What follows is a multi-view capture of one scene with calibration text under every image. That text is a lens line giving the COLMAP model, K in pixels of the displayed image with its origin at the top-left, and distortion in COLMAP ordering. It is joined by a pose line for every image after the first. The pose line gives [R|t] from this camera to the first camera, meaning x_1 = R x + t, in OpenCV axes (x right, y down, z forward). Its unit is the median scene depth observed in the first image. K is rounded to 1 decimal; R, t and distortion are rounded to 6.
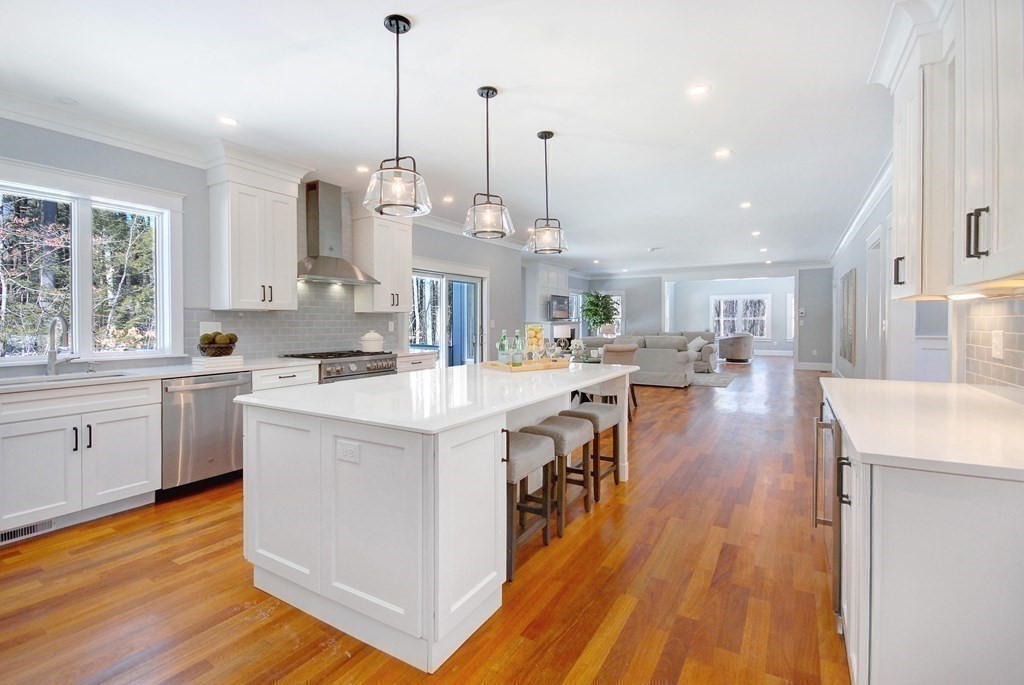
lens RADIAL K [[468.3, 0, 491.5], [0, 468.3, 334.2], [0, 0, 1]] dist [-0.000544, -0.000493]
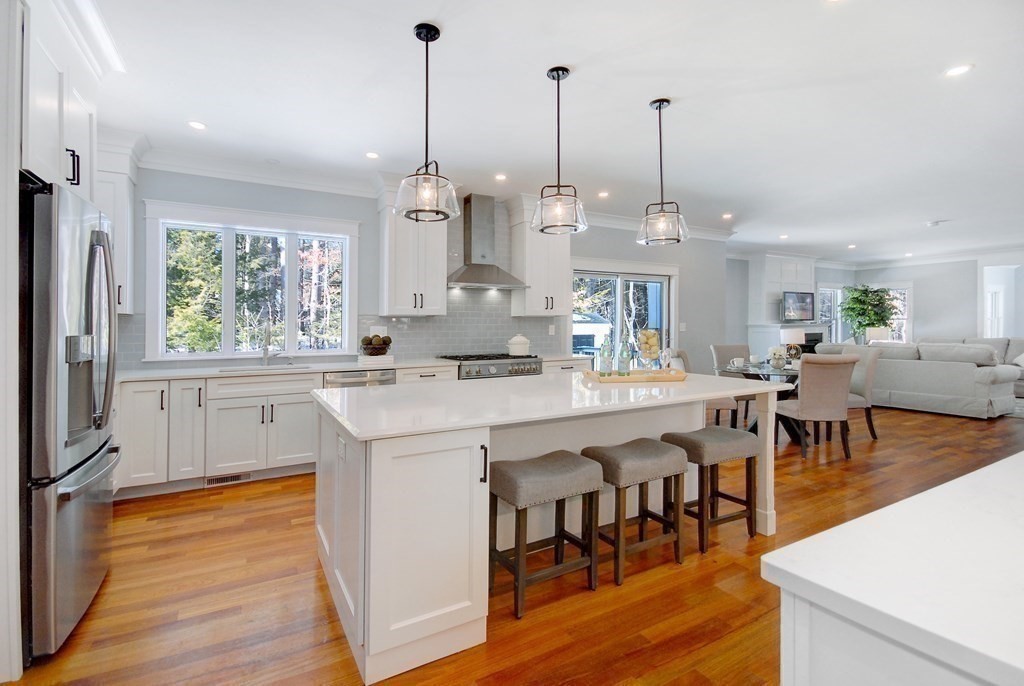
lens RADIAL K [[468.3, 0, 505.6], [0, 468.3, 333.0], [0, 0, 1]] dist [-0.000544, -0.000493]
pose [[0.876488, 0.004655, -0.481400, 0.244697], [-0.008702, 0.999943, -0.006173, -0.004140], [0.481344, 0.009600, 0.876479, 0.112913]]
